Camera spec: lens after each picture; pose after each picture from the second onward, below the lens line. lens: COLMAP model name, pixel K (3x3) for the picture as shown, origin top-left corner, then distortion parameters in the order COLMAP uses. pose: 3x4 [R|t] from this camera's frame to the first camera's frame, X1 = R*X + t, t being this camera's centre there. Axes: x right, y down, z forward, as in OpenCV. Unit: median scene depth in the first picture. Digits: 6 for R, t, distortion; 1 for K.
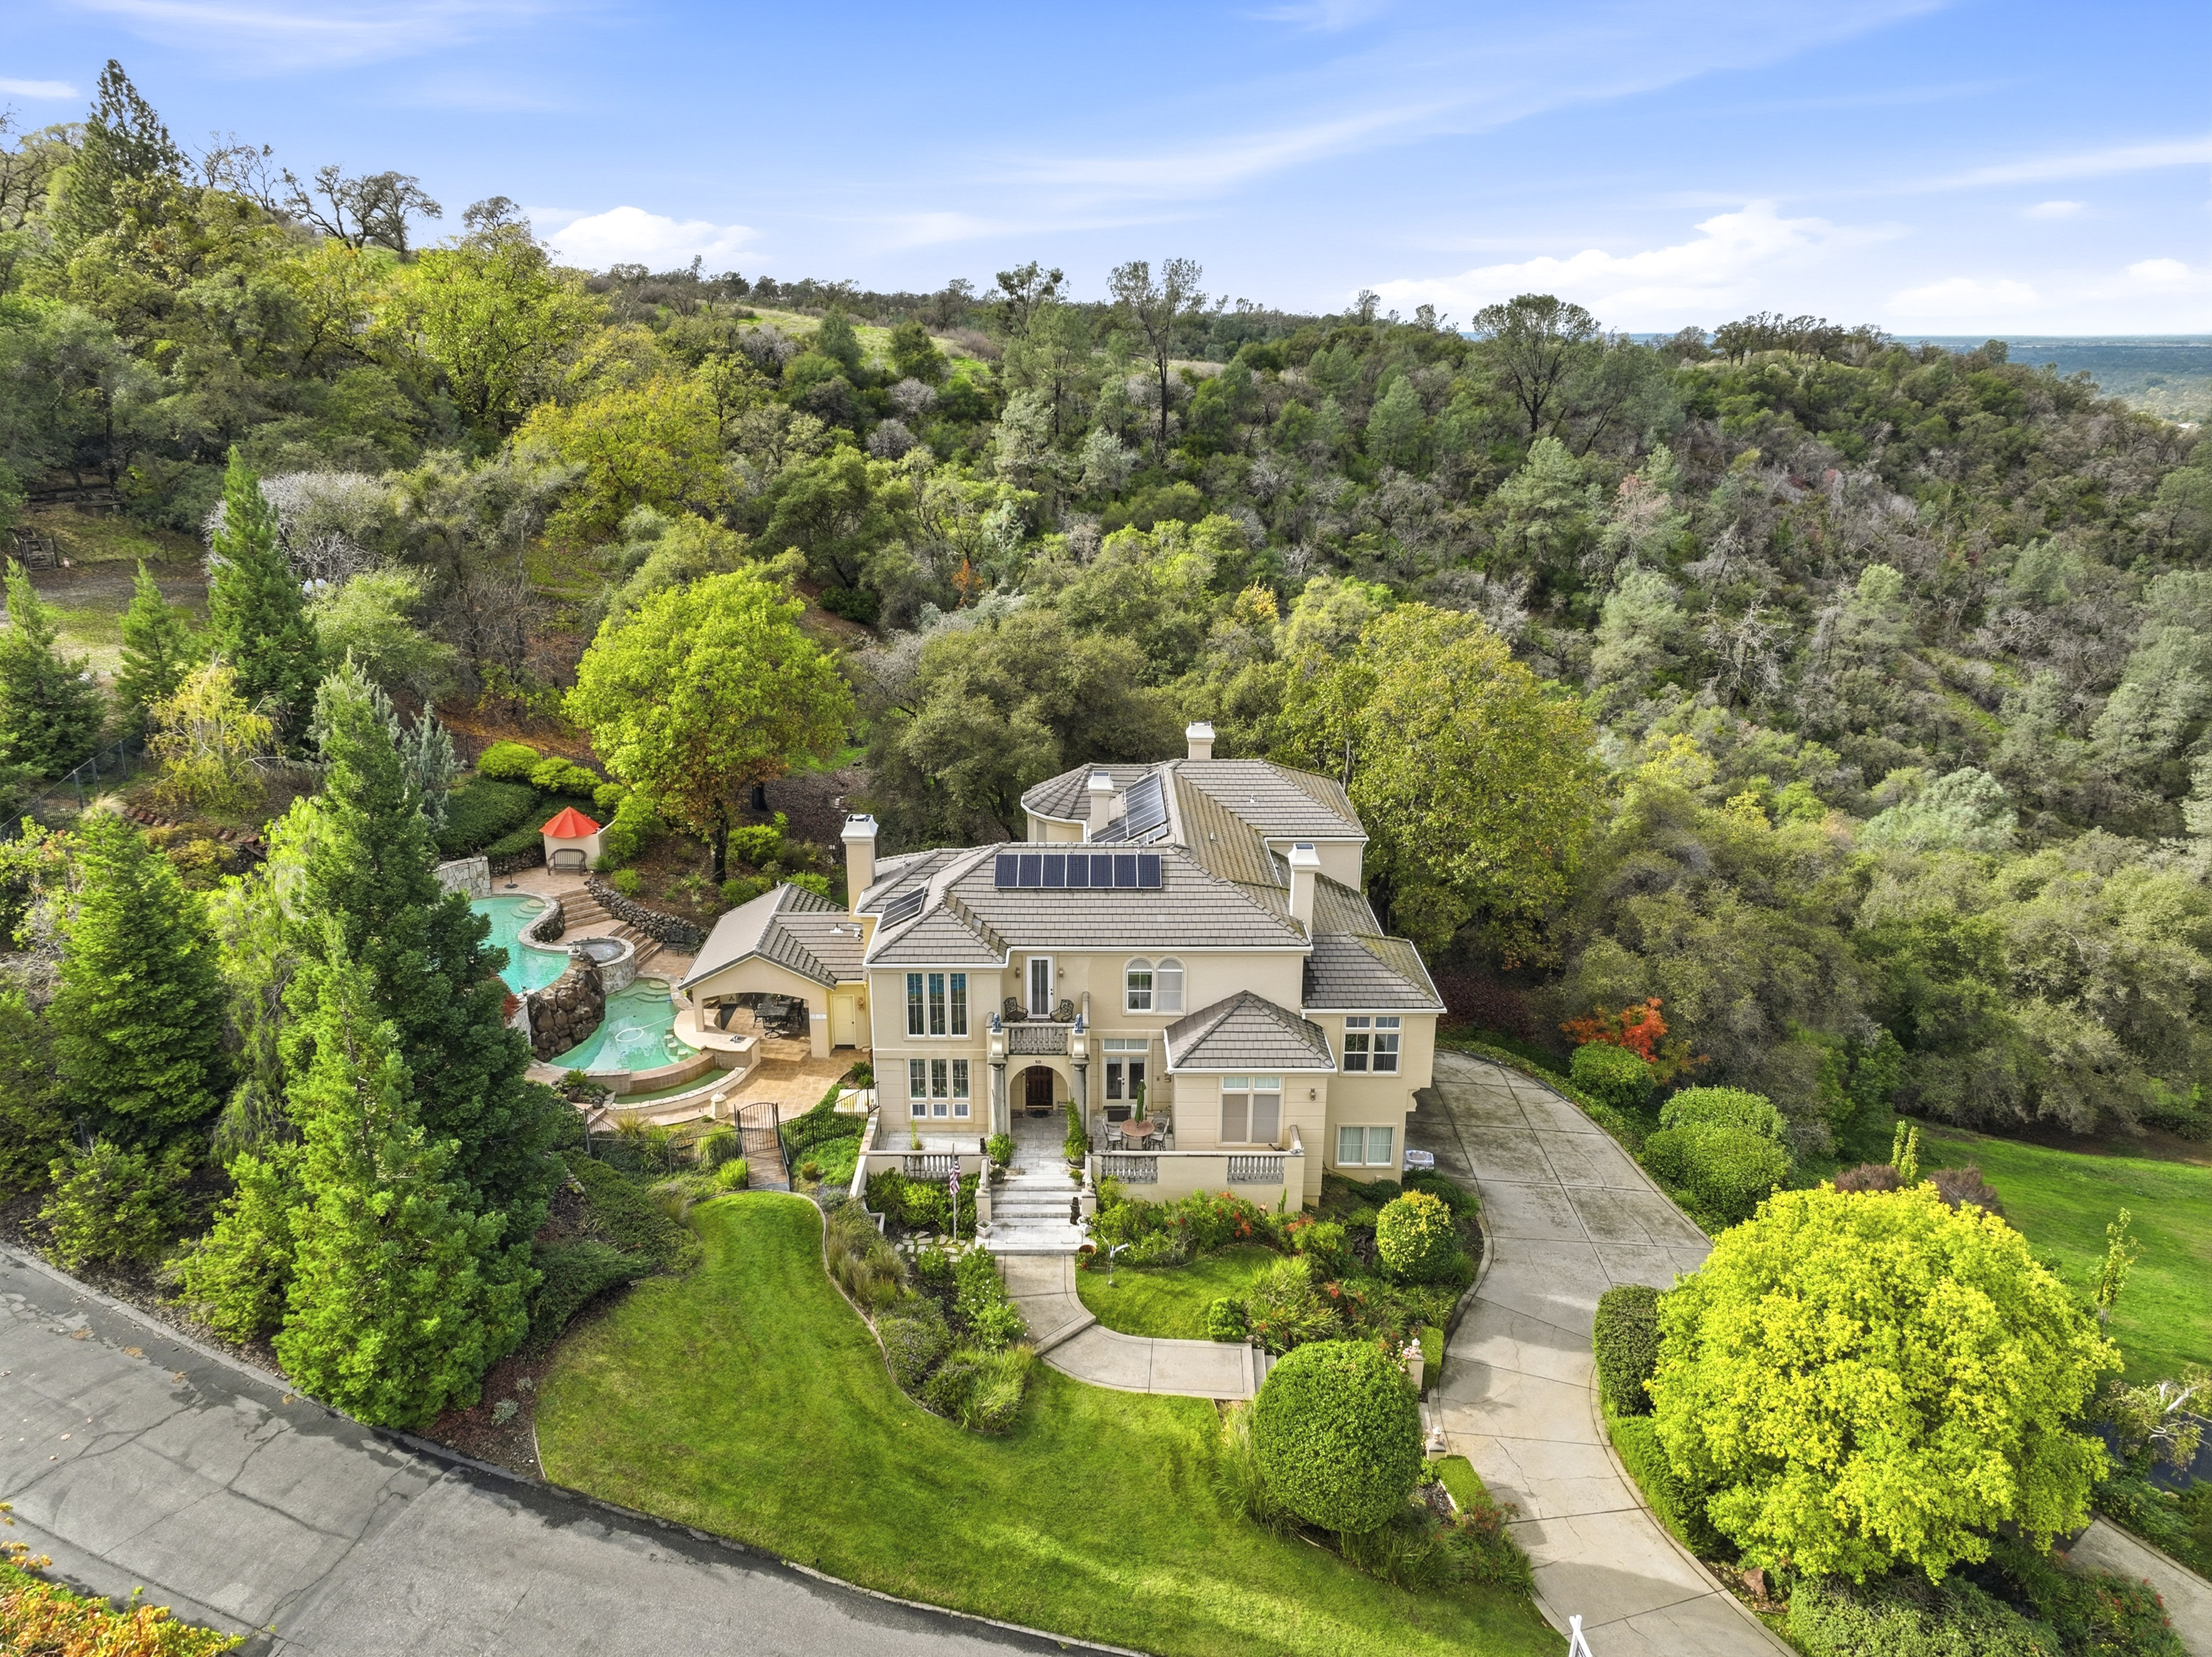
lens RADIAL K [[1552.2, 0, 1096.2], [0, 1552.2, 822.3], [0, 0, 1]] dist [0.002004, 0.005938]
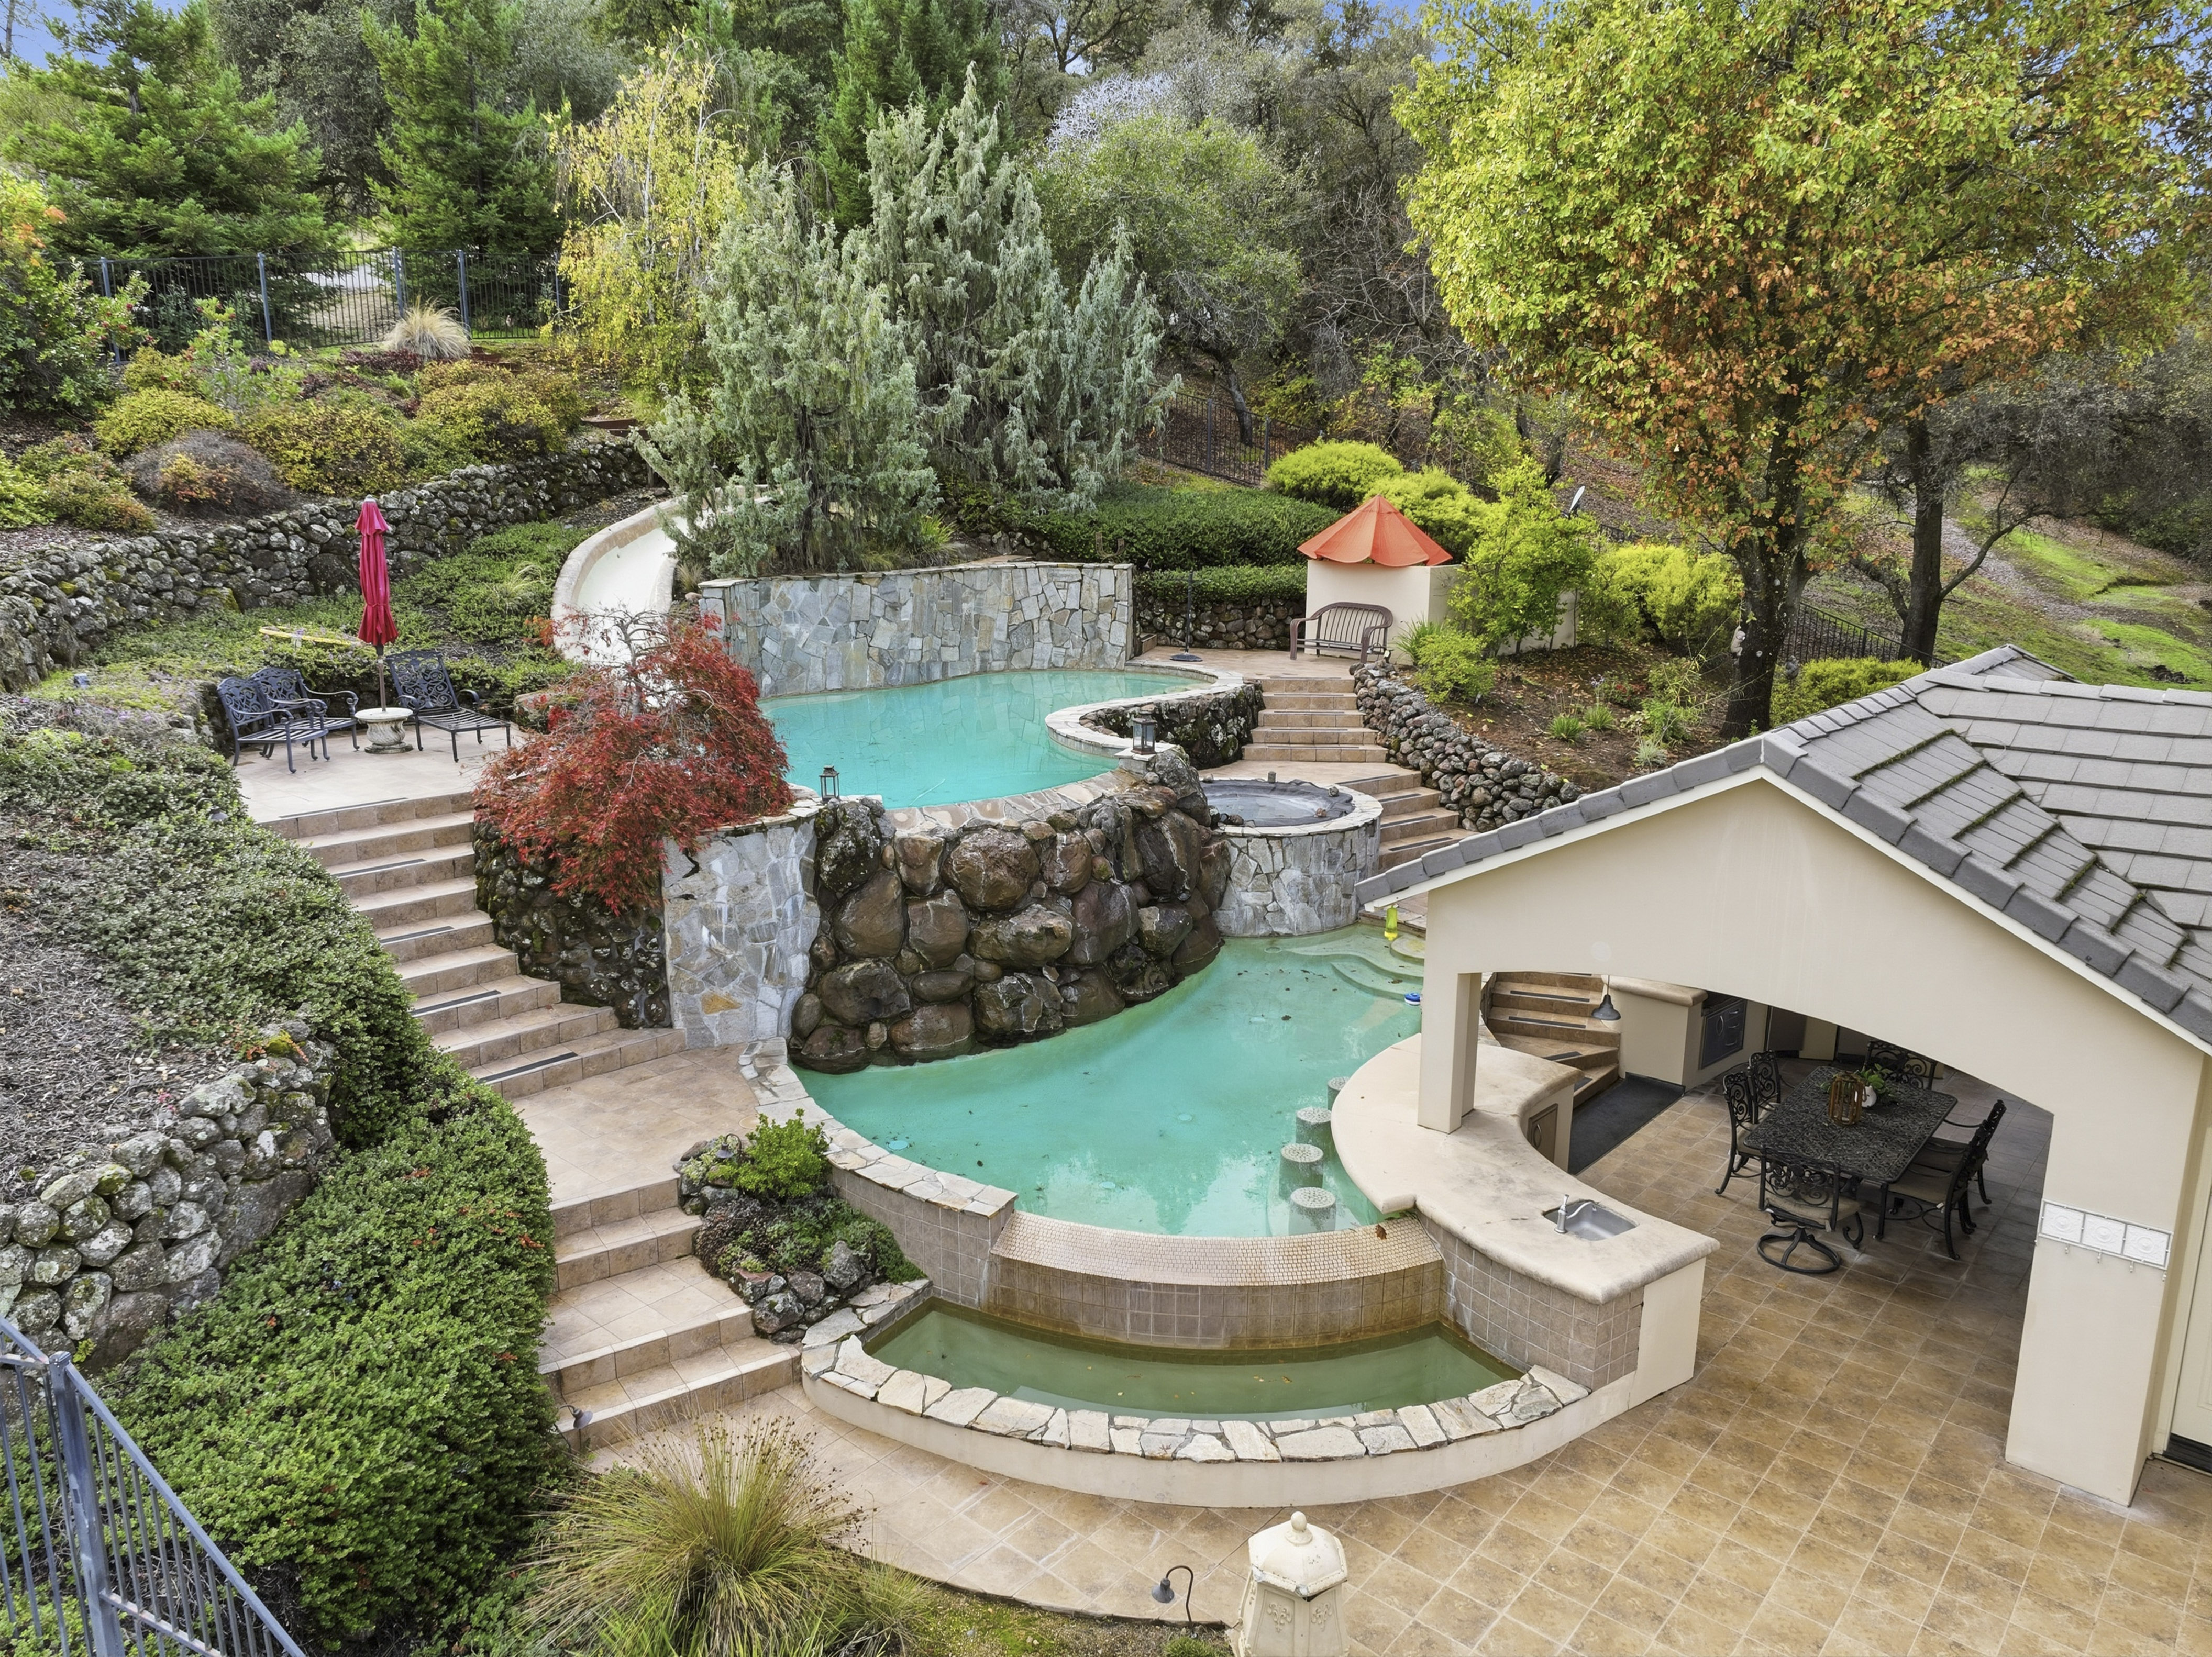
lens RADIAL K [[1552.2, 0, 1096.2], [0, 1552.2, 822.3], [0, 0, 1]] dist [0.002004, 0.005938]
pose [[0.751065, 0.143570, -0.644429, -0.160403], [-0.207427, 0.977959, -0.023875, 0.109188], [0.626797, 0.151604, 0.764292, 0.808345]]
